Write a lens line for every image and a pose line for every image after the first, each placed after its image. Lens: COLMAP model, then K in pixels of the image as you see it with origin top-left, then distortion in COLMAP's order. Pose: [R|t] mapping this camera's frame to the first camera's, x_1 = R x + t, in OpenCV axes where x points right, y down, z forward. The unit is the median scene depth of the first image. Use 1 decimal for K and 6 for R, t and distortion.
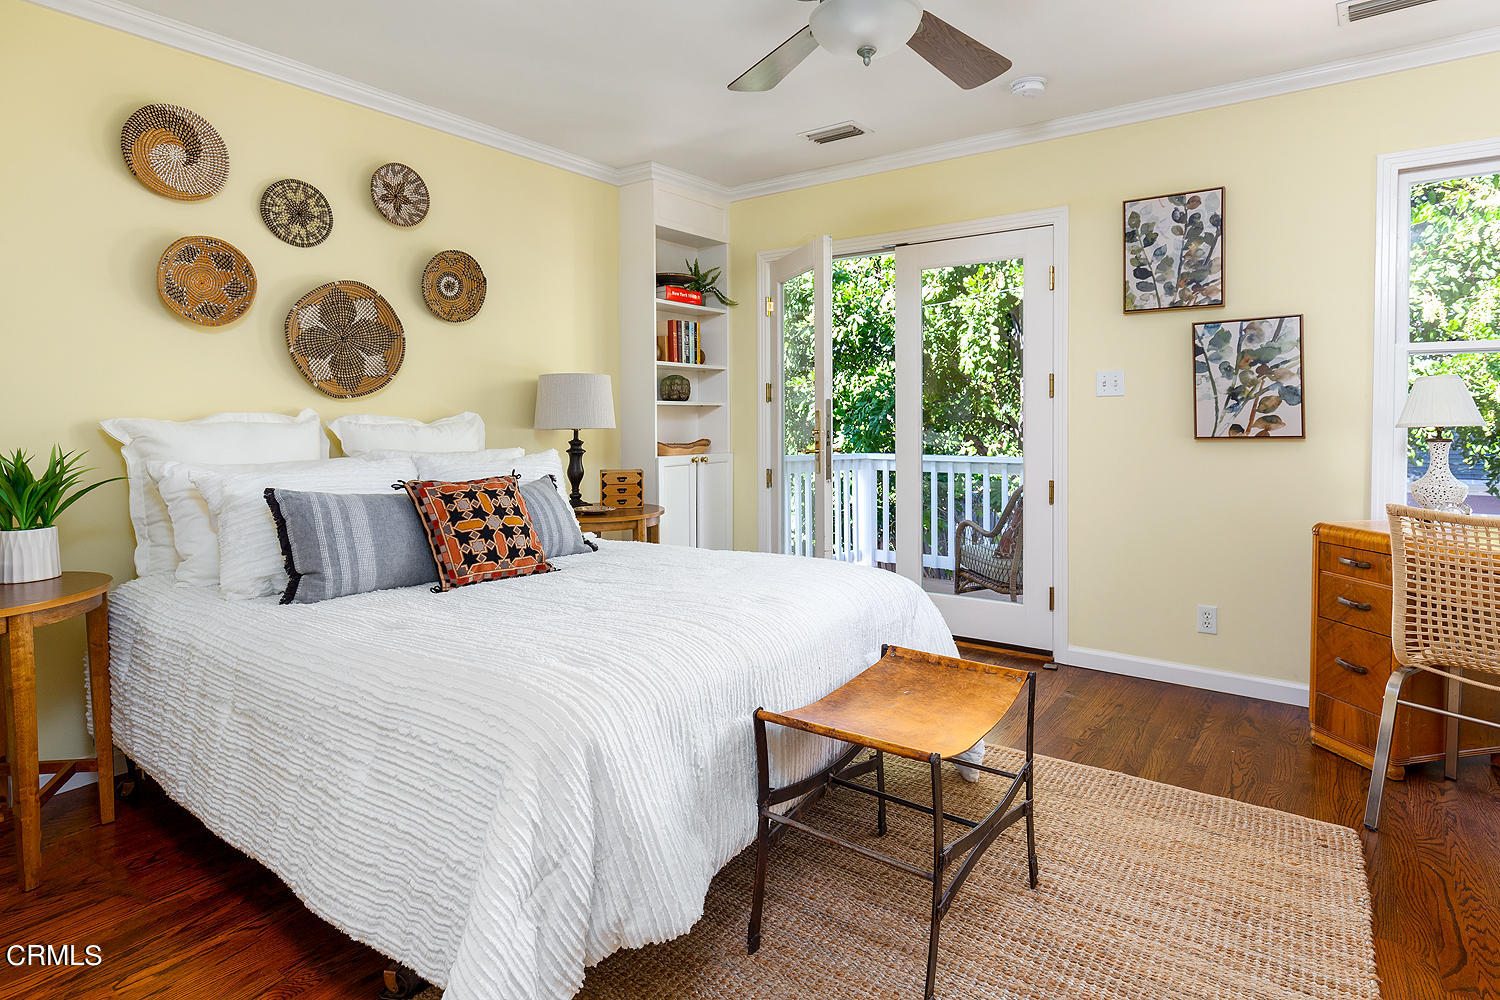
lens RADIAL K [[804.4, 0, 749.0], [0, 804.4, 431.4], [0, 0, 1]] dist [0.000649, 0.000284]
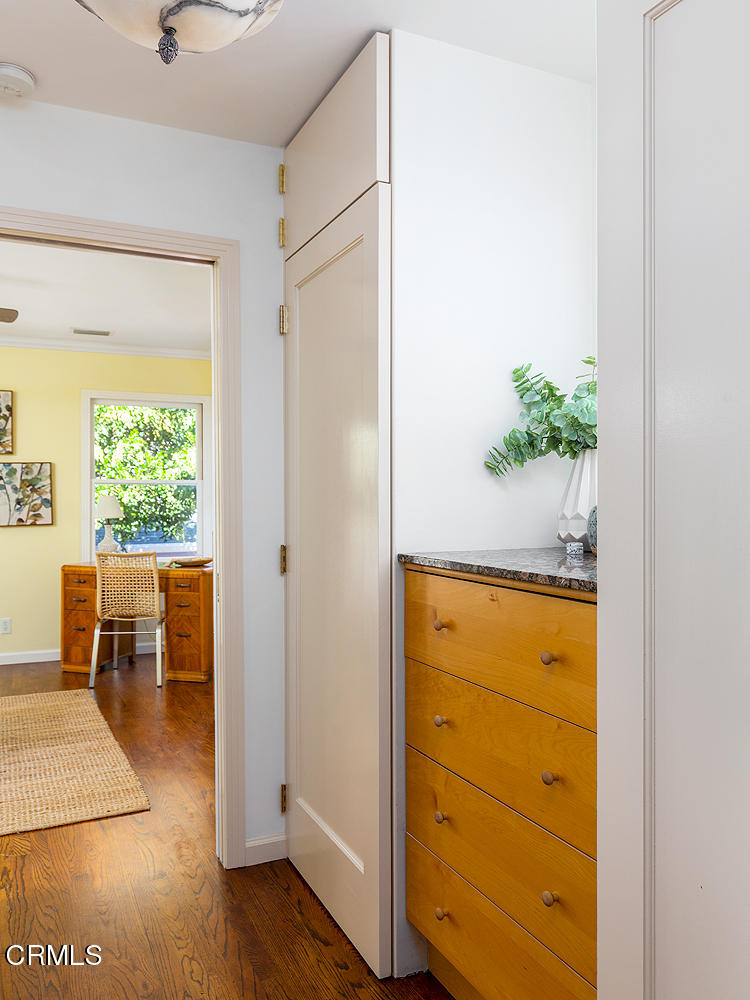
lens RADIAL K [[759.2, 0, 375.0], [0, 759.2, 500.0], [0, 0, 1]] dist [-0.001387, -0.000460]
pose [[0.475430, -0.001629, 0.879752, -0.566346], [0.020688, 0.999742, -0.009329, -0.018130], [-0.879510, 0.022635, 0.475341, -0.577208]]
